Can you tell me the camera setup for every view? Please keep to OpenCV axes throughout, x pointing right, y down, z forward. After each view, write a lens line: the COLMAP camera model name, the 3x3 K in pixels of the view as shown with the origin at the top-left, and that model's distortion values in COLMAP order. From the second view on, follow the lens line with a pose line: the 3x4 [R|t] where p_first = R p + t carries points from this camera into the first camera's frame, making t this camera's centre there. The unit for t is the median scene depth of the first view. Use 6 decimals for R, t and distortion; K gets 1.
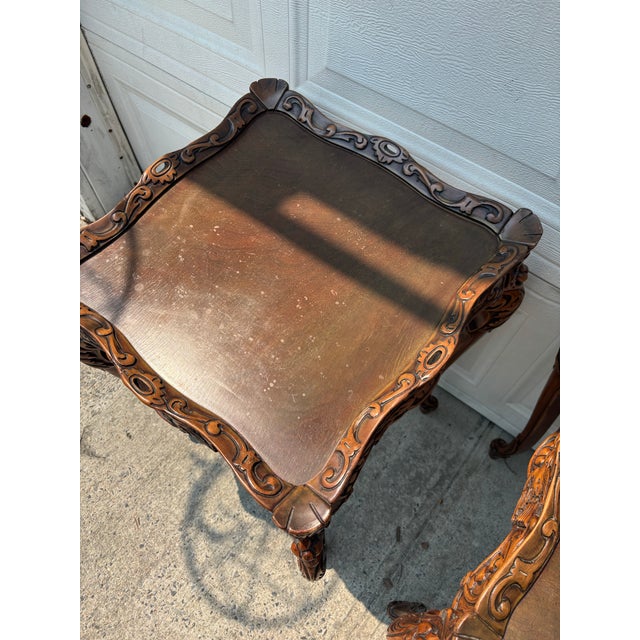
lens RADIAL K [[489.4, 0, 318.2], [0, 489.4, 320.0], [0, 0, 1]] dist [0.033763, -0.042130]
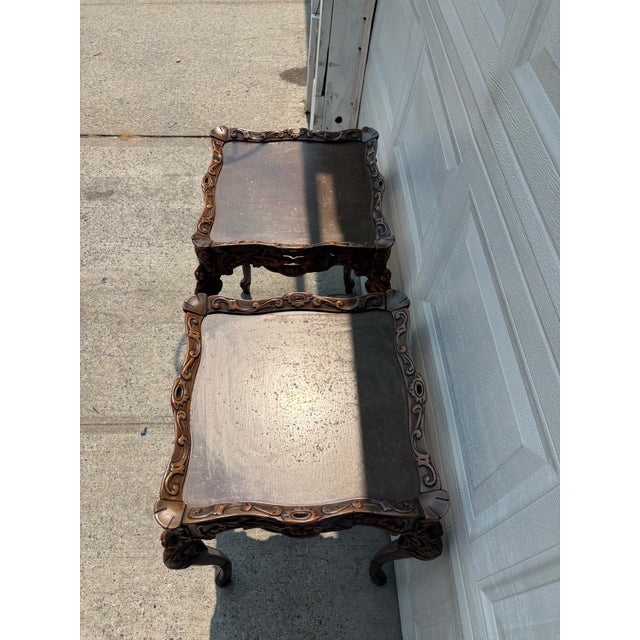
lens RADIAL K [[489.4, 0, 313.5], [0, 489.4, 321.8], [0, 0, 1]] dist [0.033763, -0.042130]
pose [[0.644688, 0.644330, -0.411360, 1.115027], [-0.691128, 0.721232, 0.046552, 0.121536], [0.326681, 0.254290, 0.910283, -0.671814]]
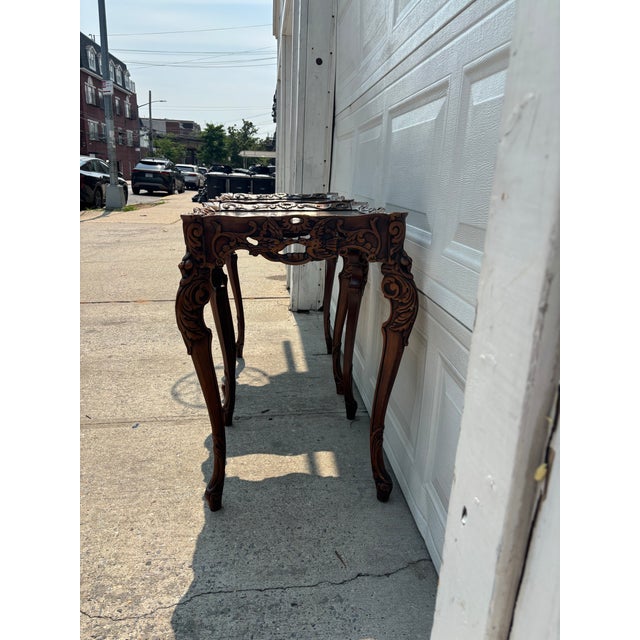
lens RADIAL K [[489.4, 0, 318.4], [0, 489.4, 315.5], [0, 0, 1]] dist [0.033763, -0.042130]
pose [[0.699548, 0.229616, -0.676689, 2.057230], [-0.638667, 0.625663, -0.447940, 1.360740], [0.320525, 0.745535, 0.584330, -0.132668]]
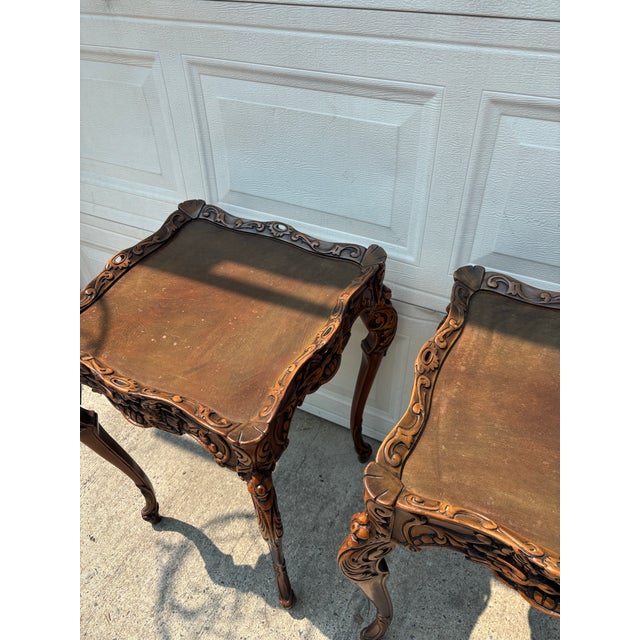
lens RADIAL K [[489.4, 0, 313.7], [0, 489.4, 324.0], [0, 0, 1]] dist [0.033763, -0.042130]
pose [[0.979437, -0.152775, 0.131772, 0.007633], [0.186478, 0.934810, -0.302253, 0.385514], [-0.077005, 0.320610, 0.944076, -0.296404]]
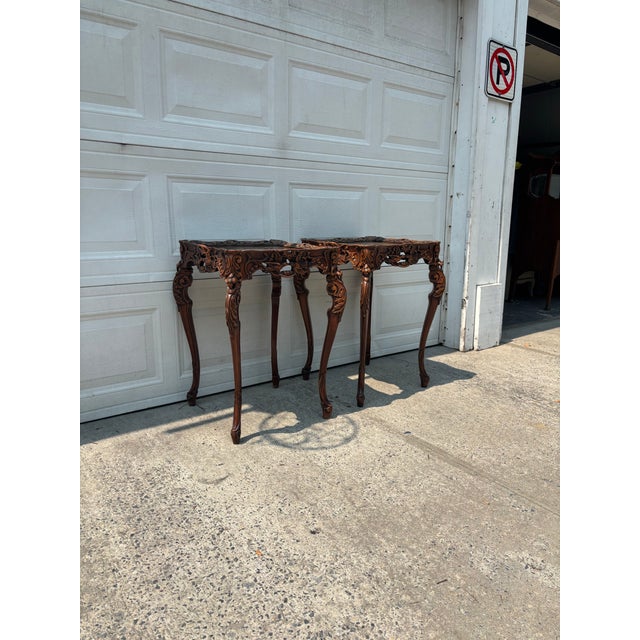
lens RADIAL K [[489.4, 0, 317.1], [0, 489.4, 320.0], [0, 0, 1]] dist [0.033763, -0.042130]
pose [[0.246702, -0.179508, 0.952321, -2.800857], [0.839737, 0.530102, -0.117615, 0.740056], [-0.483714, 0.828715, 0.281517, 0.285783]]
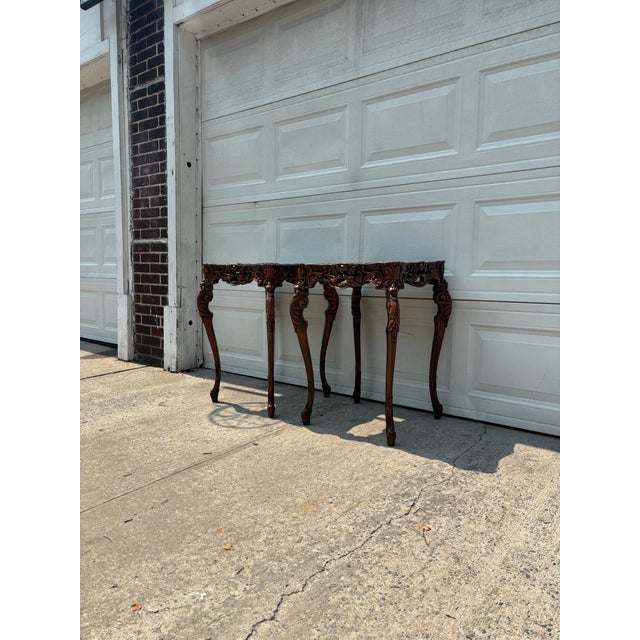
lens RADIAL K [[489.4, 0, 320.0], [0, 489.4, 324.6], [0, 0, 1]] dist [0.033763, -0.042130]
pose [[0.999568, 0.017910, 0.023290, 0.242470], [0.008506, 0.582333, -0.812906, 3.144154], [-0.028122, 0.812753, 0.581929, -0.892761]]
